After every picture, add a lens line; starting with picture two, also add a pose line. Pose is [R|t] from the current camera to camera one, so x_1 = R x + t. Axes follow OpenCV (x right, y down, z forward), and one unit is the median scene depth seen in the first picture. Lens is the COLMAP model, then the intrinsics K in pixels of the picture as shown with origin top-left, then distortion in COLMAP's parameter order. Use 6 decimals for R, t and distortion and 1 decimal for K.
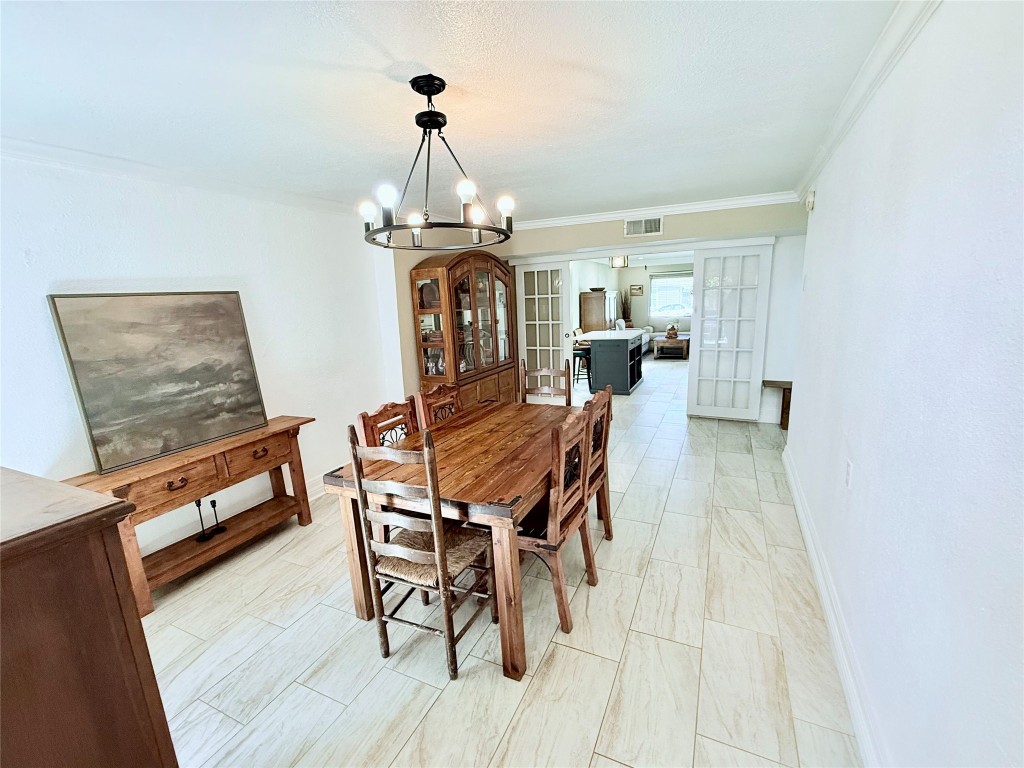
lens RADIAL K [[443.6, 0, 512.3], [0, 443.6, 388.9], [0, 0, 1]] dist [-0.001127, -0.000050]
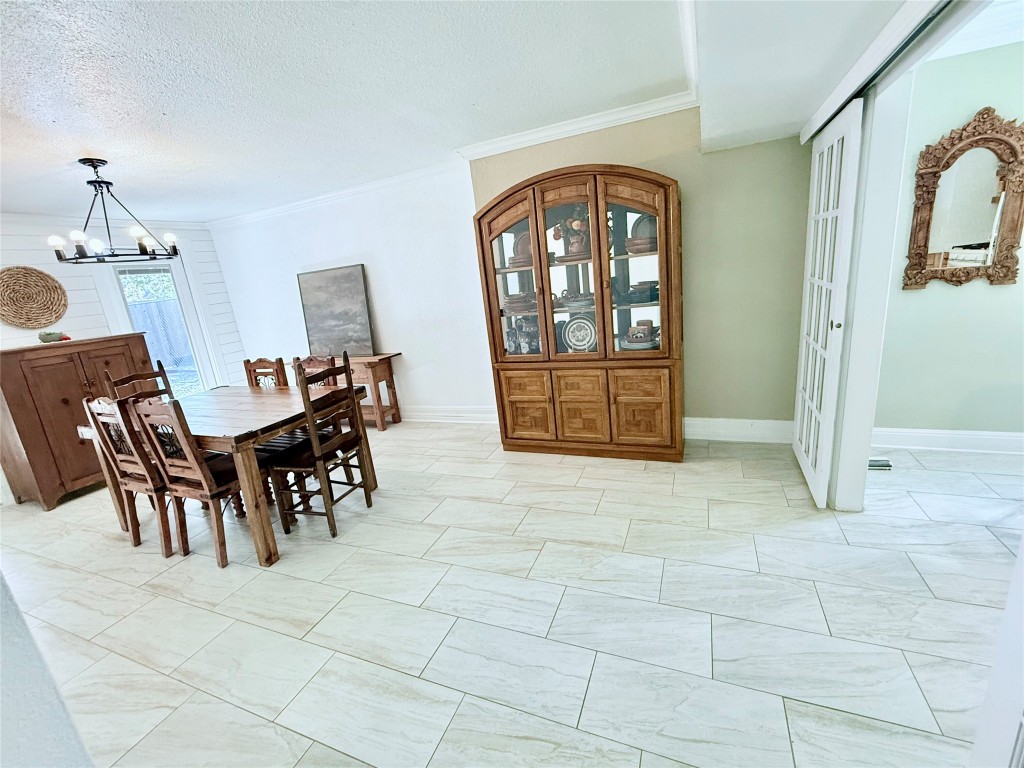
lens RADIAL K [[443.6, 0, 509.5], [0, 443.6, 384.7], [0, 0, 1]] dist [-0.001127, -0.000050]
pose [[0.049680, 0.290223, -0.955669, 1.054049], [-0.093698, 0.953984, 0.284841, -0.336791], [0.994360, 0.075394, 0.074588, 1.568908]]
